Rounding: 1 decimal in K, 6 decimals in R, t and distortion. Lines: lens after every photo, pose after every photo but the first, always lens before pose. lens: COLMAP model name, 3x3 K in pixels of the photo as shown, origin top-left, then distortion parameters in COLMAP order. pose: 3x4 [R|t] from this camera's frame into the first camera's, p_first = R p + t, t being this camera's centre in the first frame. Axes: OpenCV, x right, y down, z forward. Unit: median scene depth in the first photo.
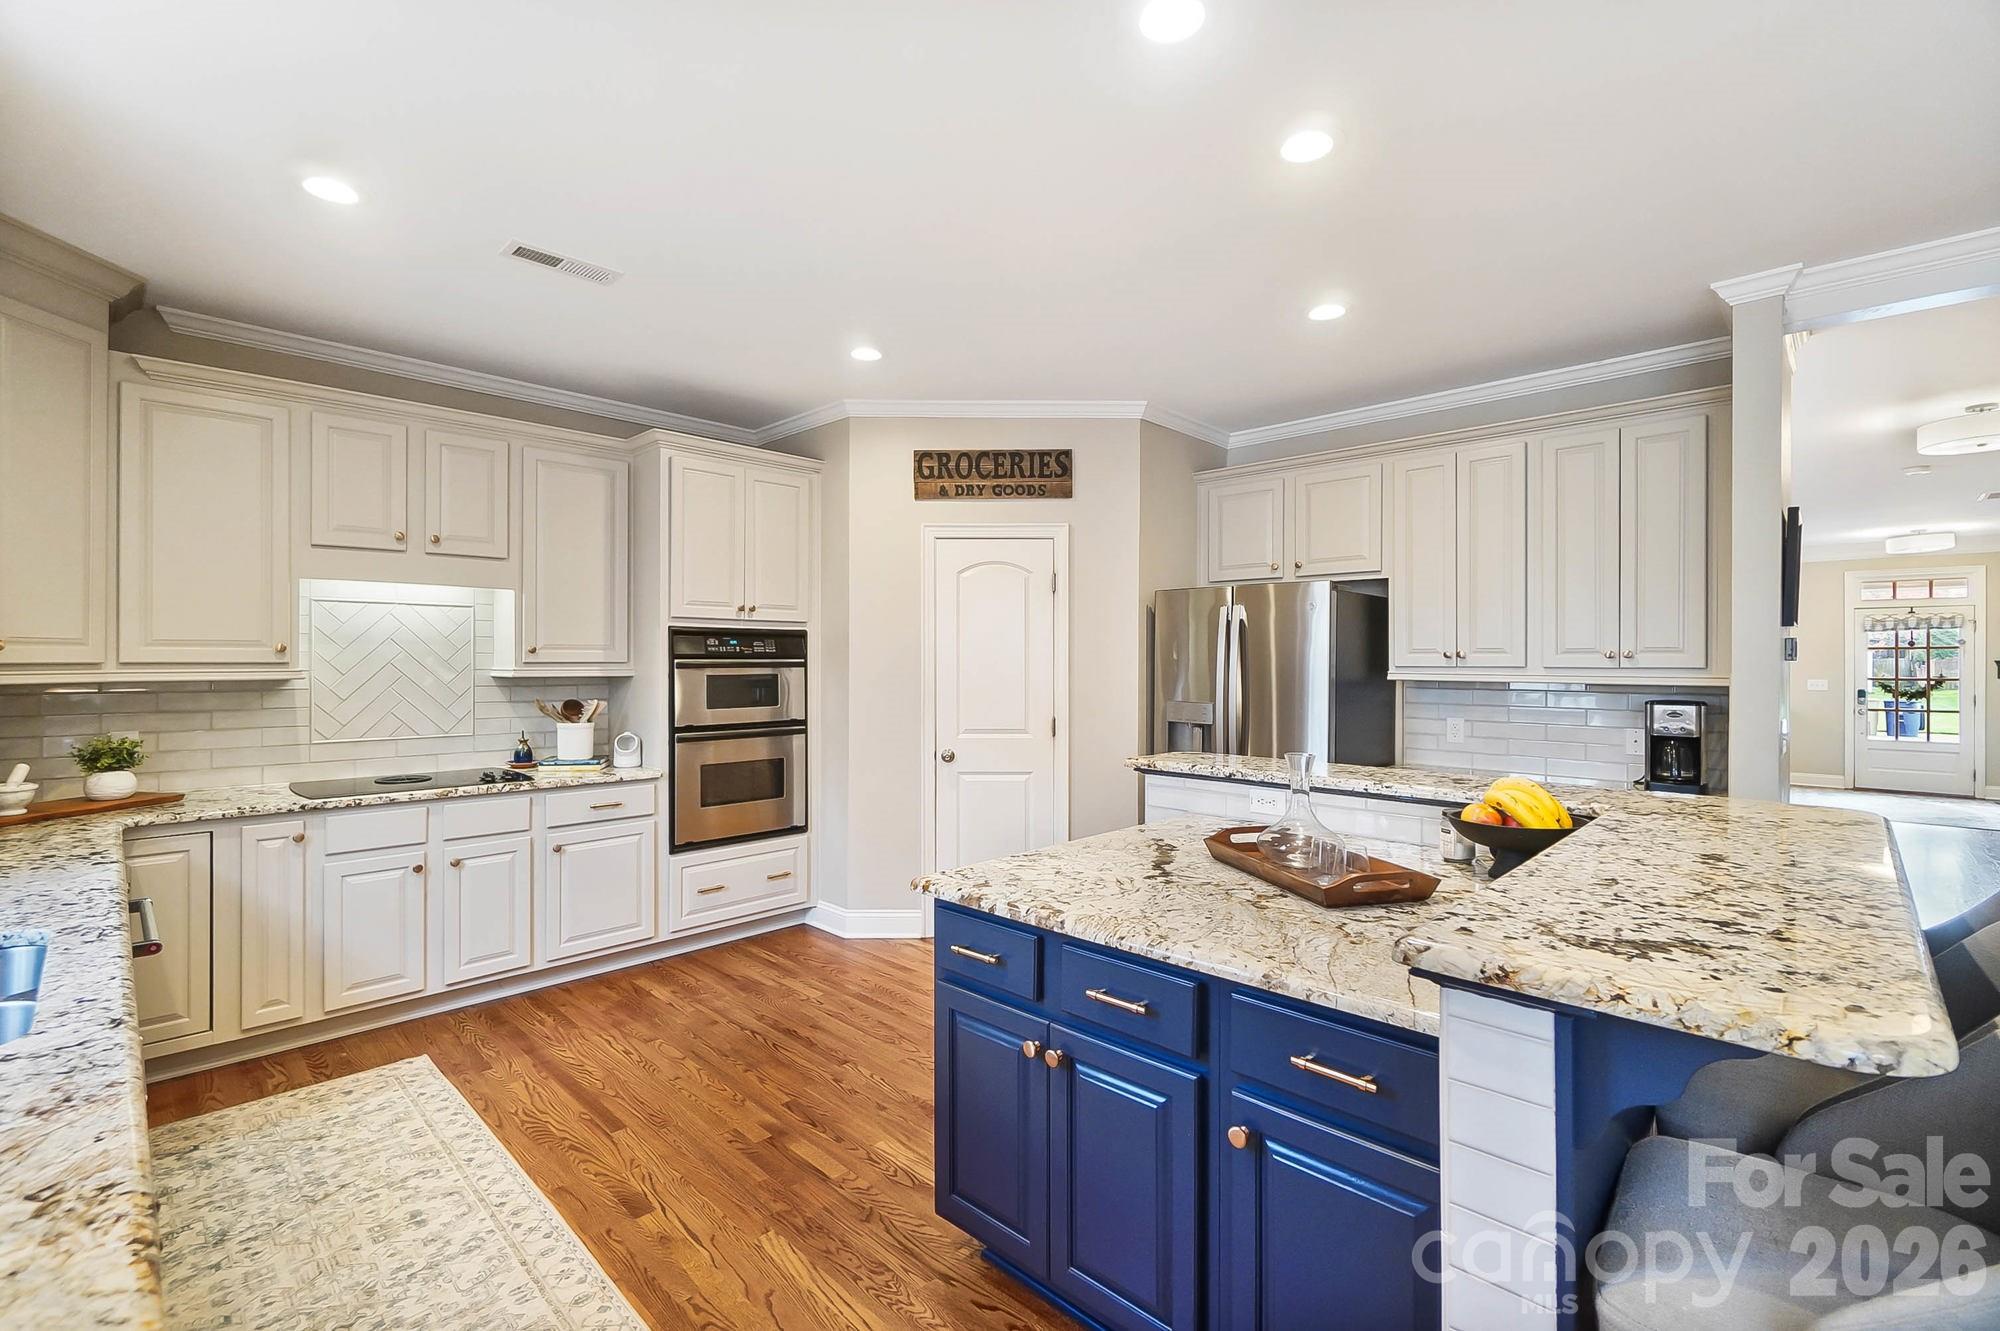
lens RADIAL K [[884.2, 0, 996.5], [0, 884.2, 656.2], [0, 0, 1]] dist [0.003934, -0.002440]
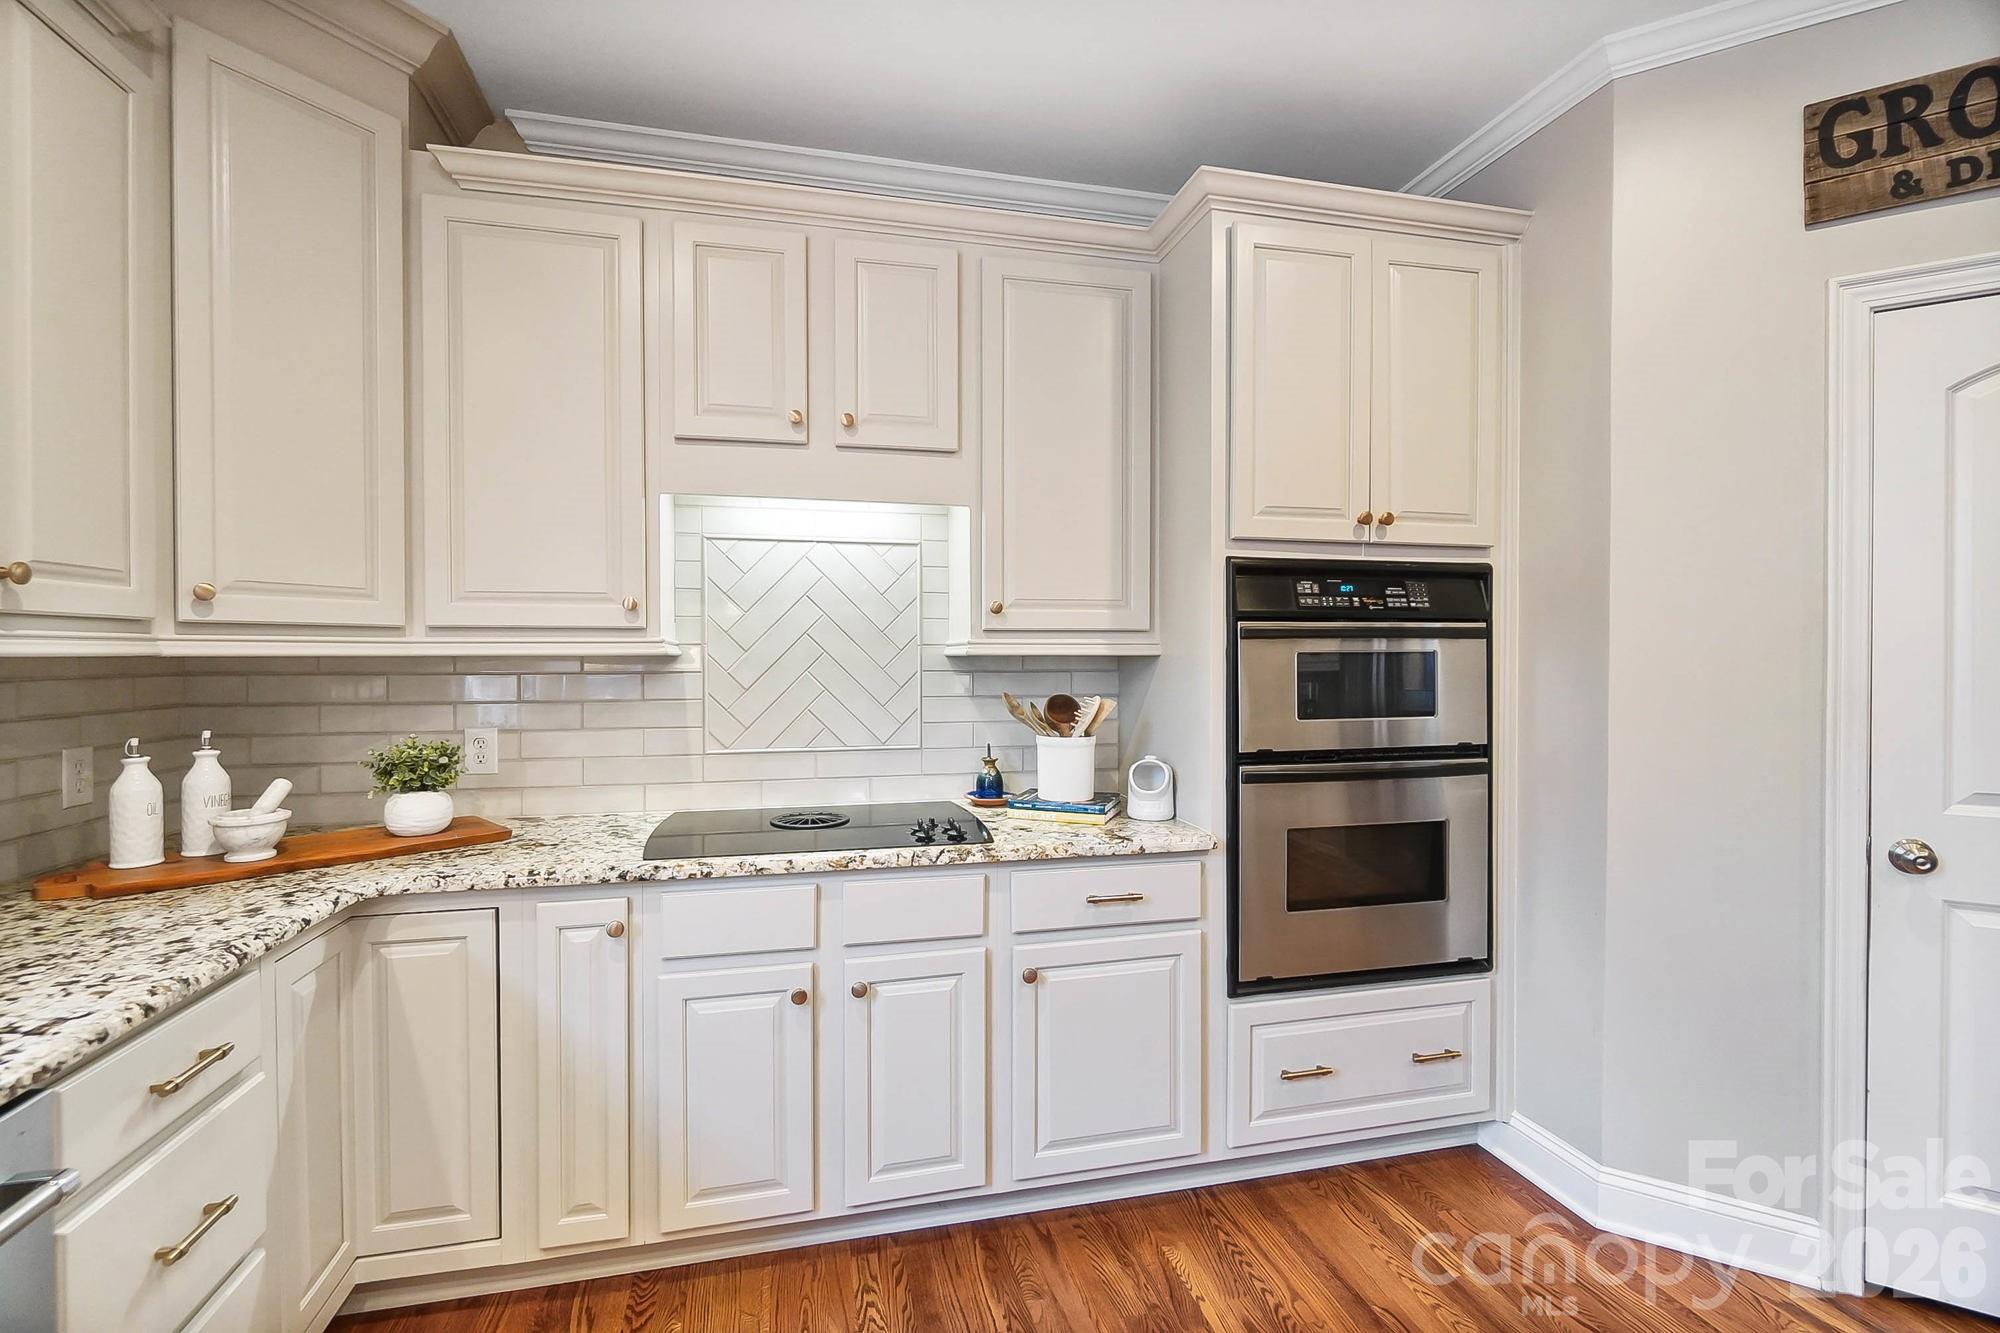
lens RADIAL K [[884.2, 0, 991.7], [0, 884.2, 666.4], [0, 0, 1]] dist [0.003934, -0.002440]
pose [[0.846818, 0.004413, -0.531865, -0.211304], [0.004241, 0.999878, 0.015050, 0.021425], [0.531866, -0.015000, 0.846696, 0.488117]]
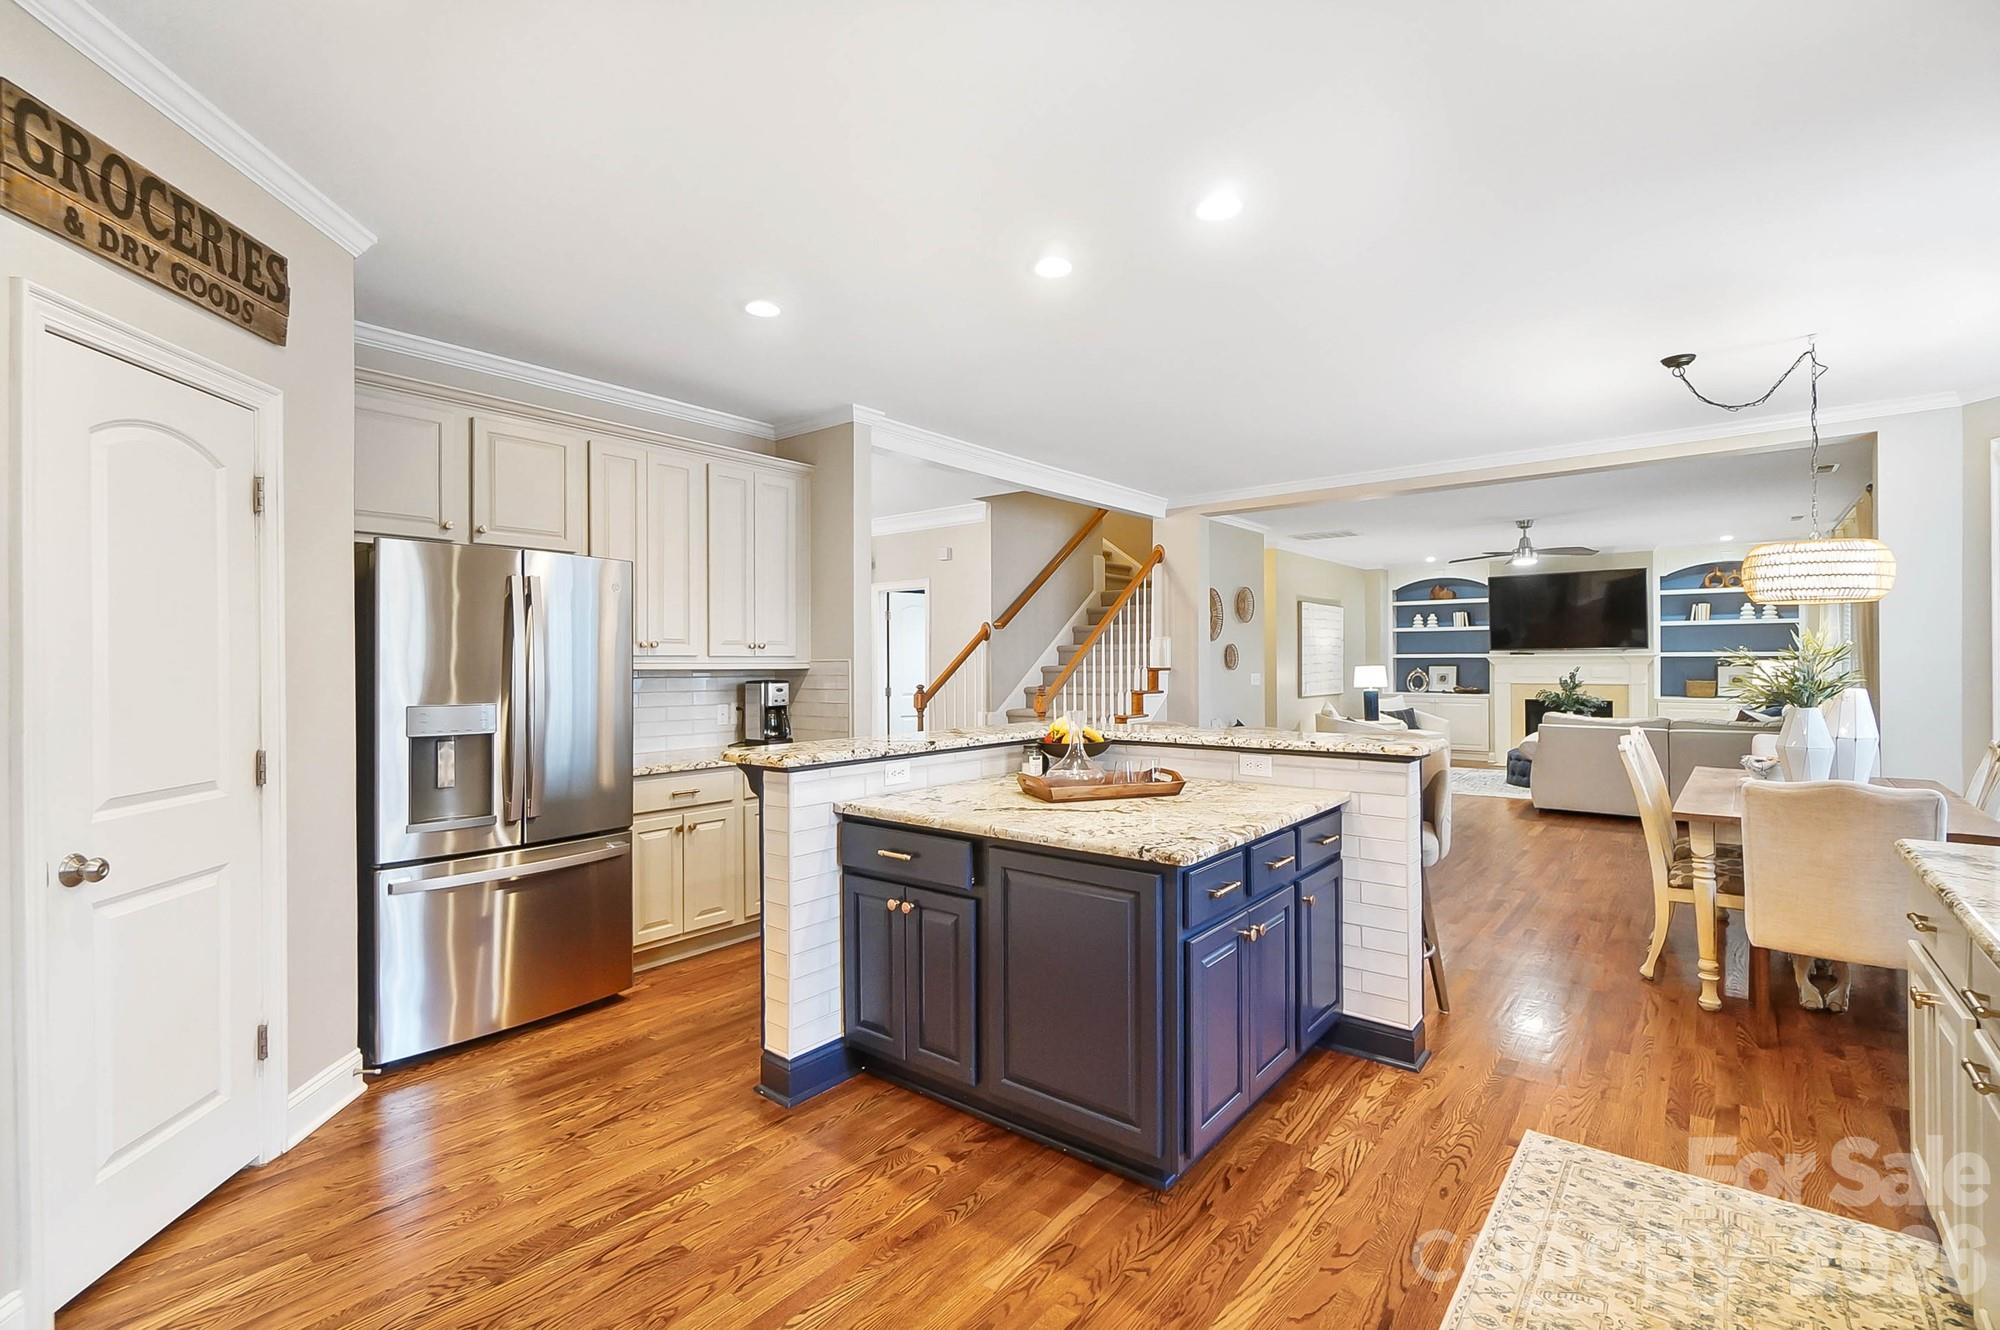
lens RADIAL K [[884.2, 0, 1053.6], [0, 884.2, 665.5], [0, 0, 1]] dist [0.003934, -0.002440]
pose [[-0.142327, -0.006257, 0.989800, -0.577679], [0.001748, 0.999977, 0.006572, 0.017308], [-0.989818, 0.002666, -0.142312, 0.666613]]
